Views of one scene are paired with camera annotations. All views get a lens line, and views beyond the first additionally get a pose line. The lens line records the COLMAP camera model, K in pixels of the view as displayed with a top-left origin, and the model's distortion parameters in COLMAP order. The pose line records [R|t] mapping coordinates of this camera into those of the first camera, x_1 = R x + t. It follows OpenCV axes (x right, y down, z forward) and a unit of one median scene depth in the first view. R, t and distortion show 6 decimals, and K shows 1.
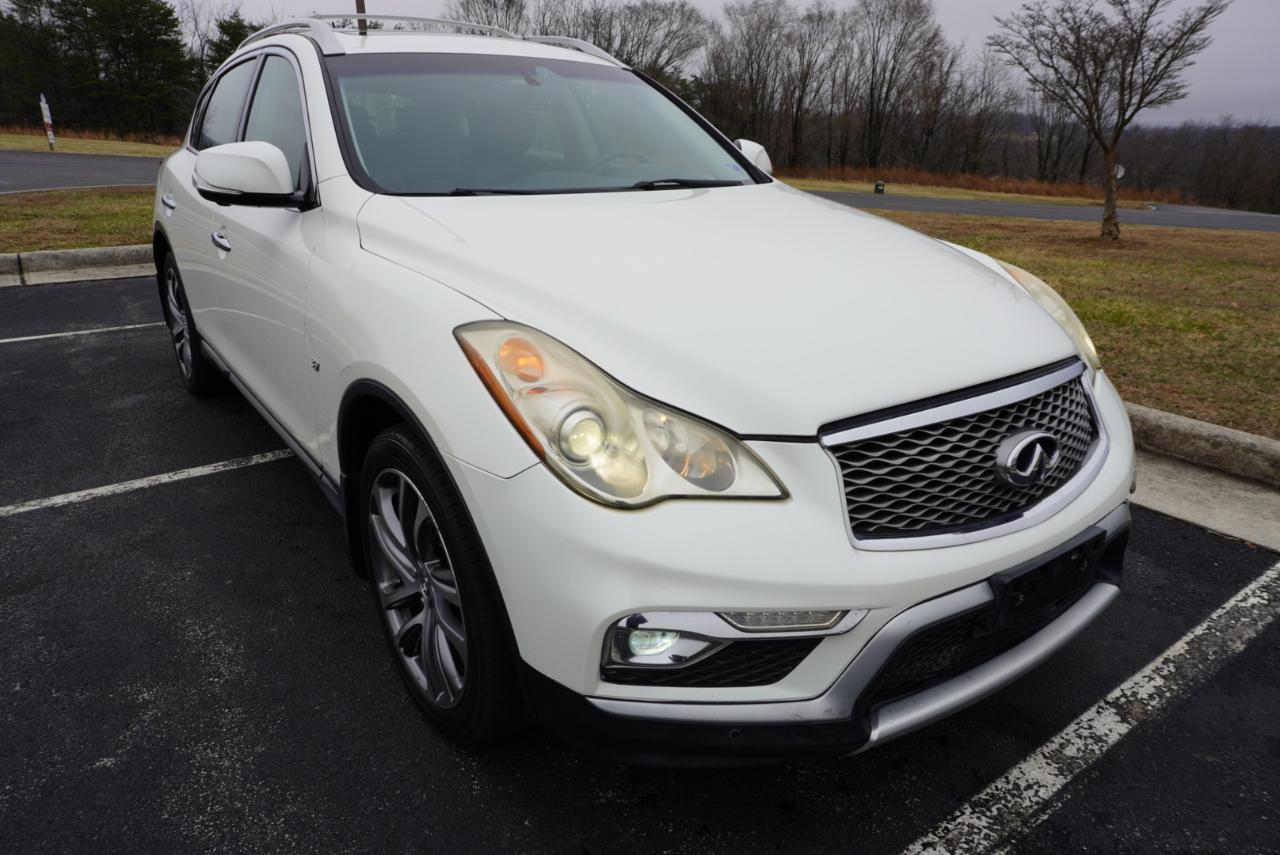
lens RADIAL K [[853.8, 0, 650.4], [0, 853.8, 430.4], [0, 0, 1]] dist [-0.043398, 0.028765]
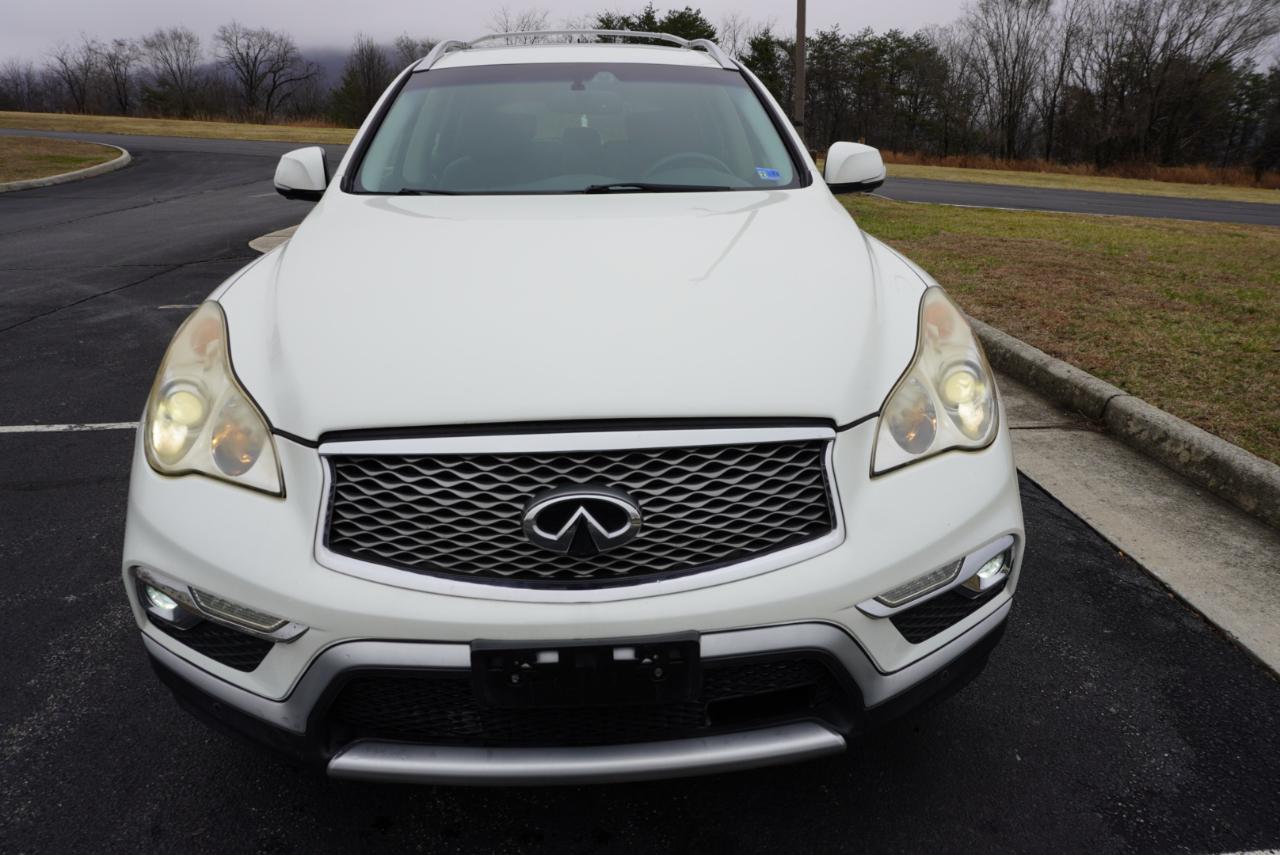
lens RADIAL K [[853.8, 0, 639.9], [0, 853.8, 426.1], [0, 0, 1]] dist [-0.043398, 0.028765]
pose [[0.844348, 0.160515, -0.511186, 0.822222], [-0.166552, 0.985435, 0.034332, -0.087420], [0.509252, 0.056151, 0.858784, 0.285203]]
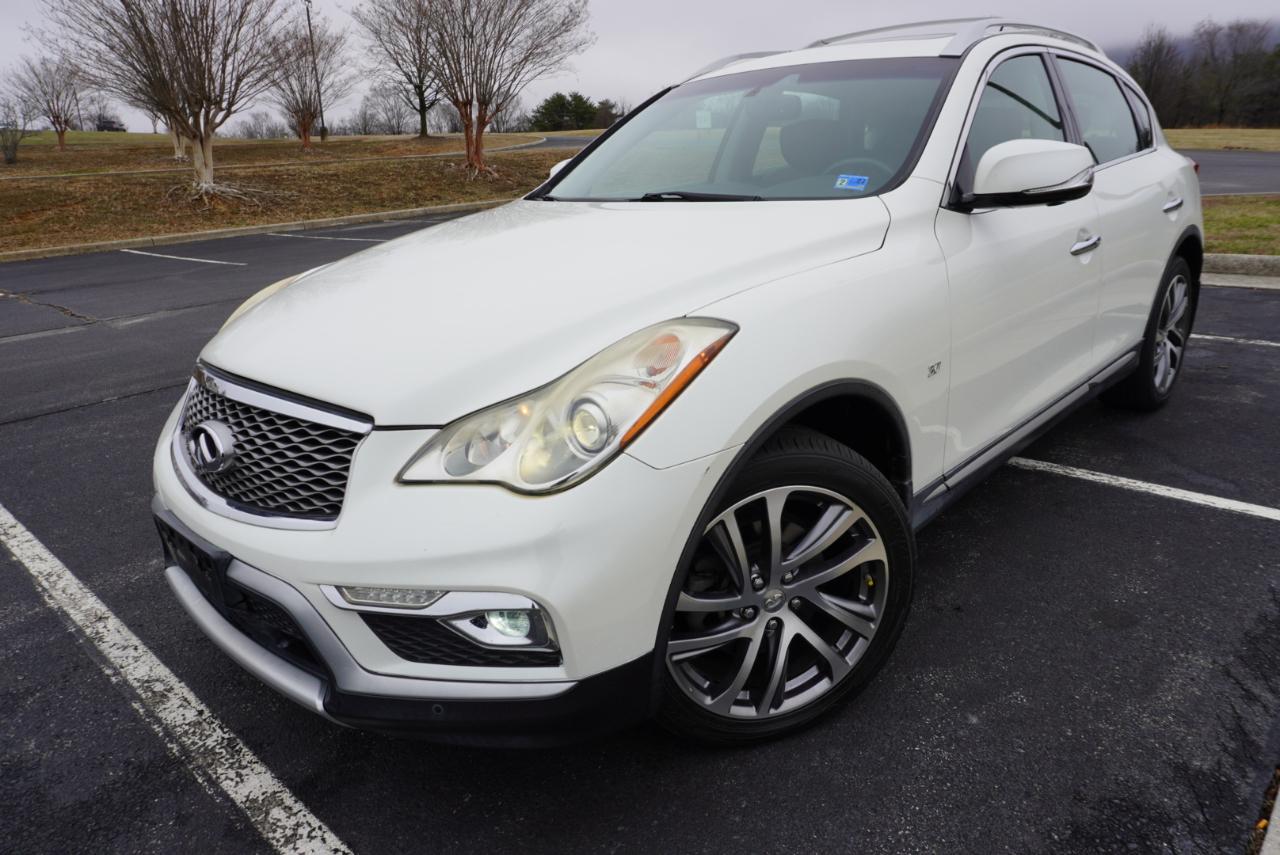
lens RADIAL K [[853.8, 0, 640.8], [0, 853.8, 427.8], [0, 0, 1]] dist [-0.043398, 0.028765]
pose [[0.172626, 0.282883, -0.943492, 1.440575], [-0.287931, 0.930526, 0.226314, -0.367713], [0.941964, 0.232592, 0.242084, 1.149454]]
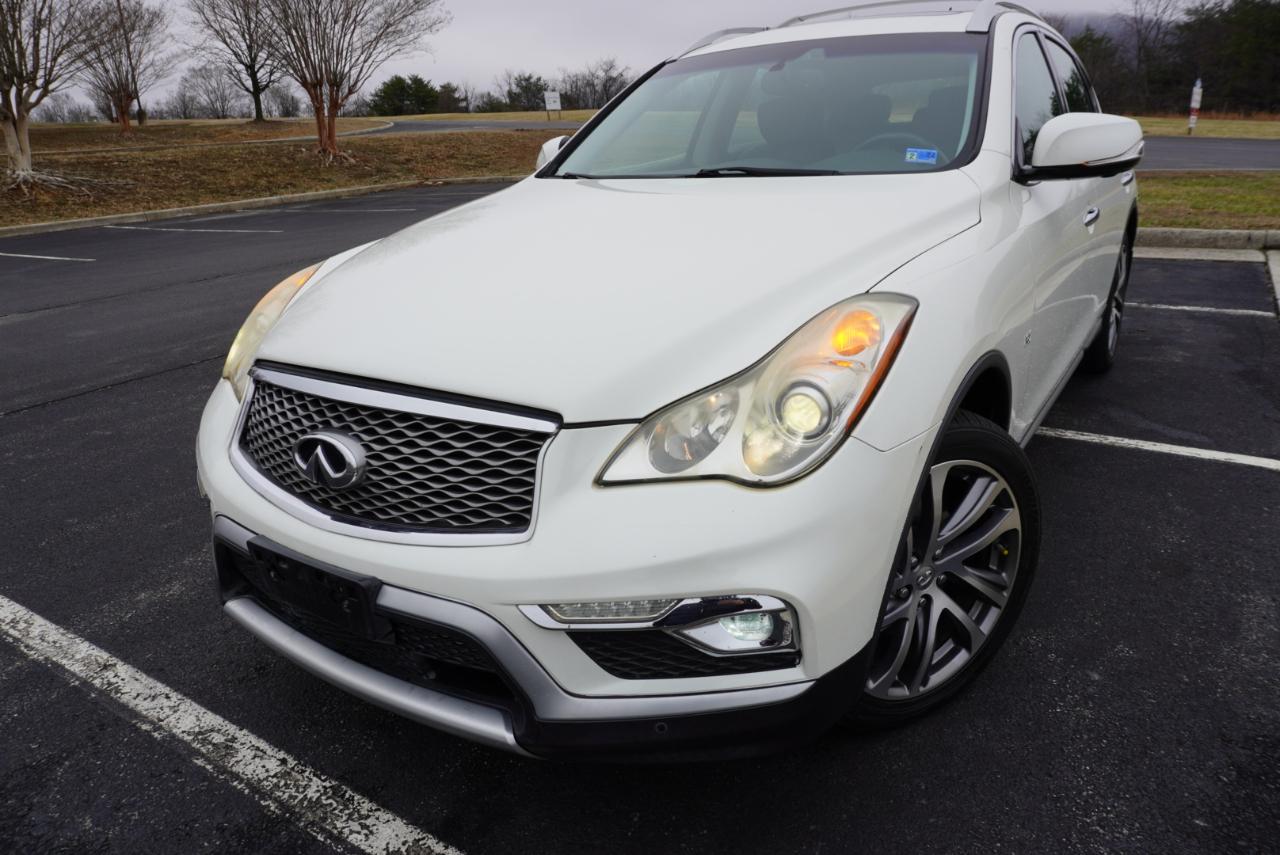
lens RADIAL K [[853.8, 0, 641.1], [0, 853.8, 426.3], [0, 0, 1]] dist [-0.043398, 0.028765]
pose [[0.342538, 0.282567, -0.896004, 1.298661], [-0.270946, 0.942890, 0.193772, -0.261789], [0.899586, 0.176395, 0.399536, 0.849763]]
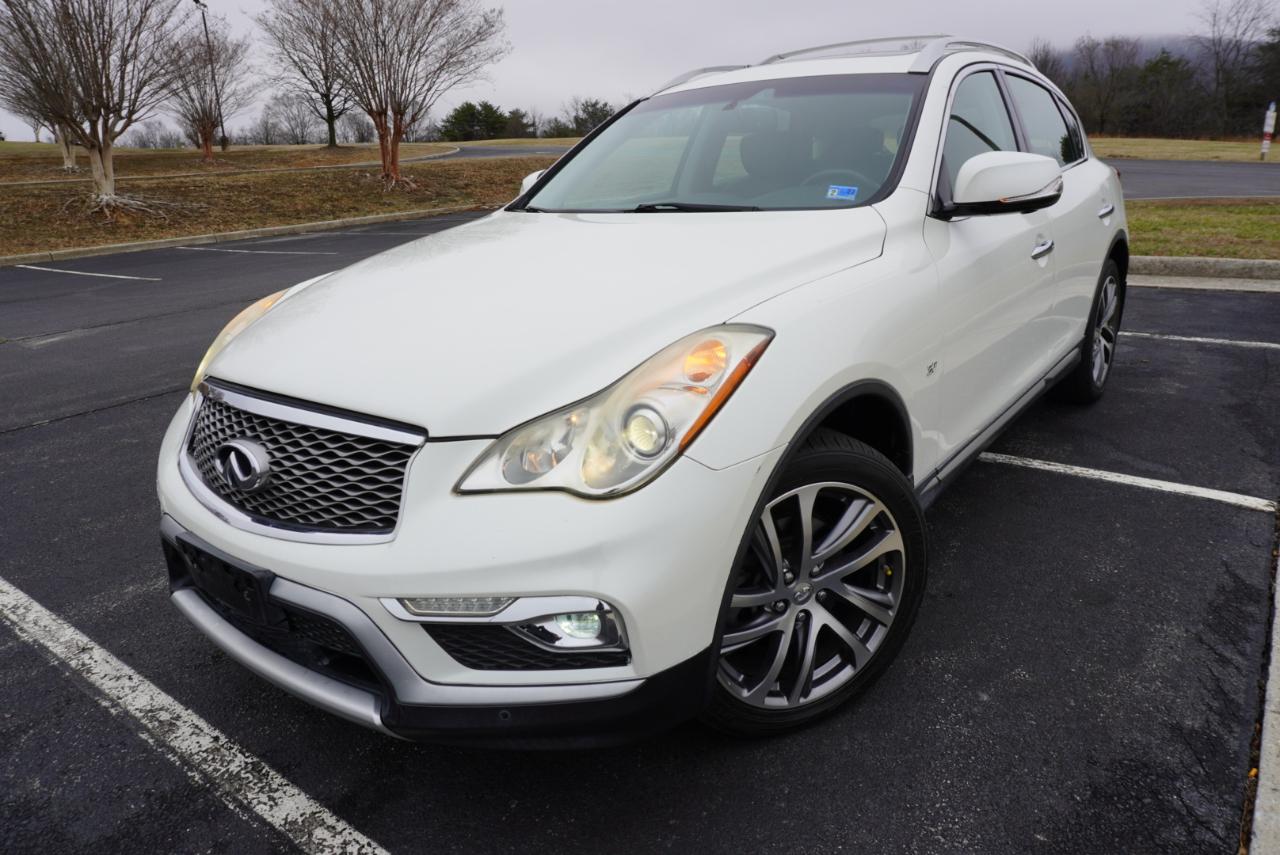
lens RADIAL K [[853.8, 0, 640.2], [0, 853.8, 427.0], [0, 0, 1]] dist [-0.043398, 0.028765]
pose [[0.270409, 0.266252, -0.925197, 1.439347], [-0.278600, 0.941522, 0.189523, -0.330607], [0.921554, 0.206511, 0.328773, 1.011734]]
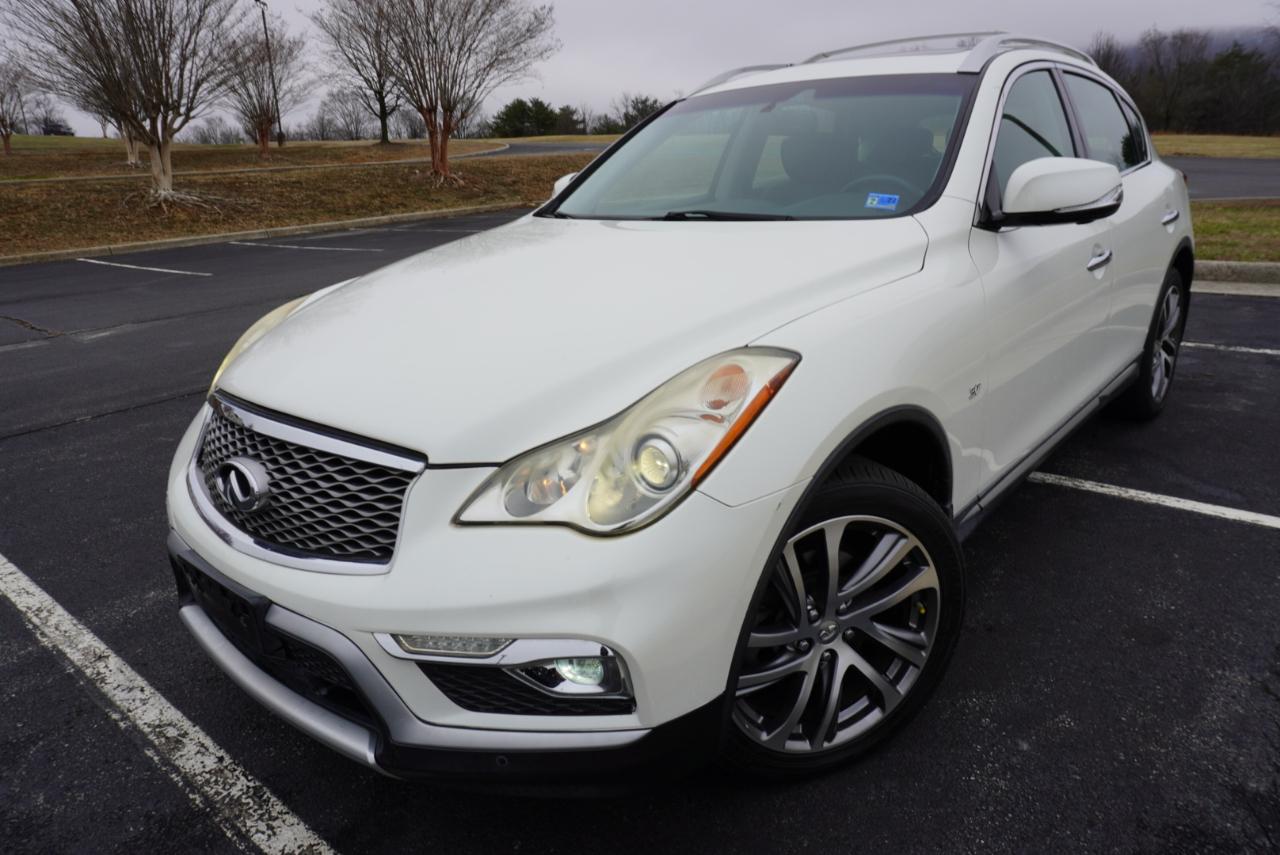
lens RADIAL K [[853.8, 0, 640.1], [0, 853.8, 426.4], [0, 0, 1]] dist [-0.043398, 0.028765]
pose [[0.216217, 0.274016, -0.937105, 1.383816], [-0.285243, 0.935662, 0.207781, -0.359659], [0.933749, 0.222377, 0.280467, 1.053854]]
